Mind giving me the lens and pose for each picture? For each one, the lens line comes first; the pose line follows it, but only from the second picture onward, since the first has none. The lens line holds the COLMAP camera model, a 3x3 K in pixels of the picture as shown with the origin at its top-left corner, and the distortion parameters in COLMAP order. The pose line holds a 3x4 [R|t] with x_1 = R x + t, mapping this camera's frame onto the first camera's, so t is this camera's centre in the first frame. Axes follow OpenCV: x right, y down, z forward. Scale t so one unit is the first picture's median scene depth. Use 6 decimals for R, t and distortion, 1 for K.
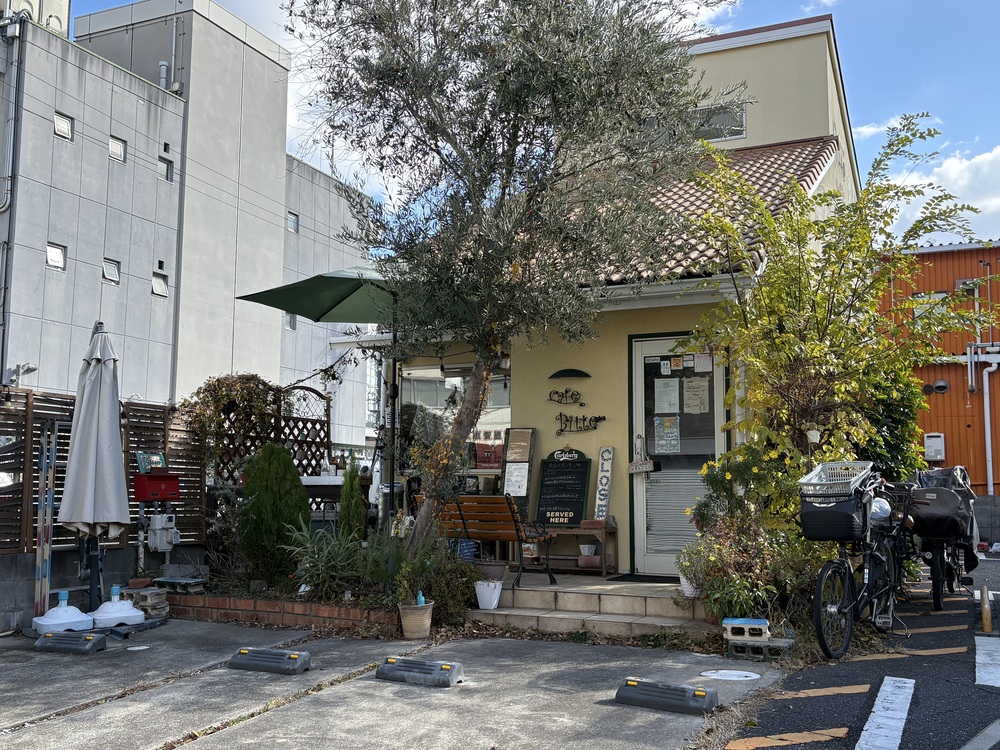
lens RADIAL K [[1006.9, 0, 500.9], [0, 1006.9, 375.4], [0, 0, 1]] dist [-0.013739, 0.000000]
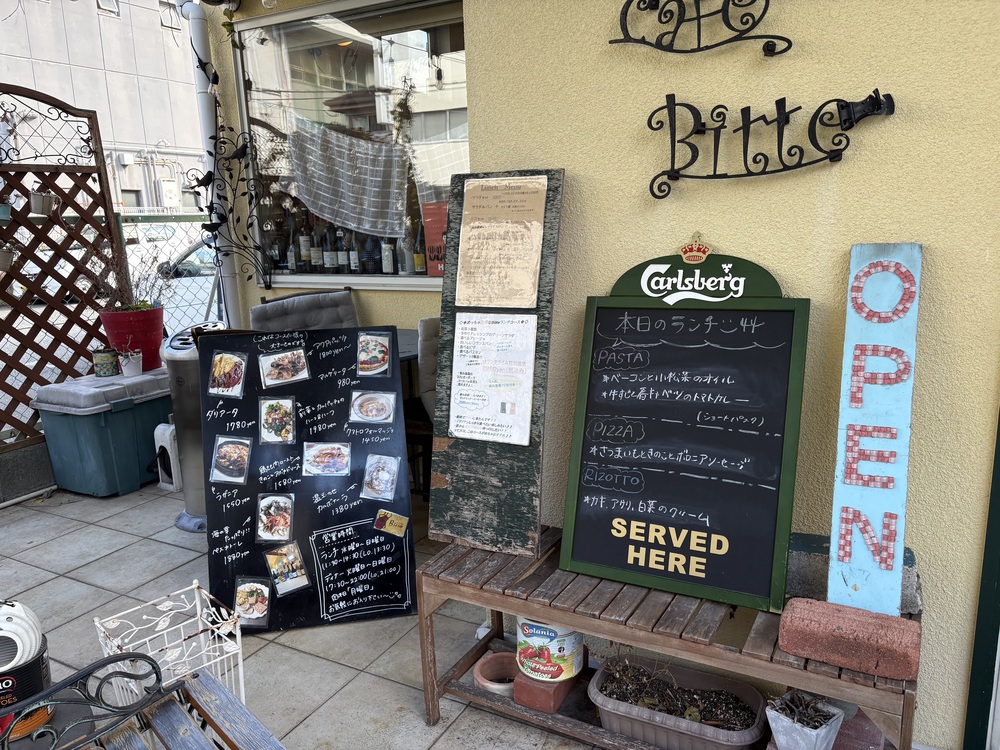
lens RADIAL K [[763.8, 0, 500.9], [0, 763.8, 373.4], [0, 0, 1]] dist [0.004164, -0.005822]
pose [[0.996807, -0.026710, -0.075250, 0.032672], [0.049500, 0.946171, 0.319859, 0.039701], [0.062656, -0.322563, 0.944472, 0.817047]]
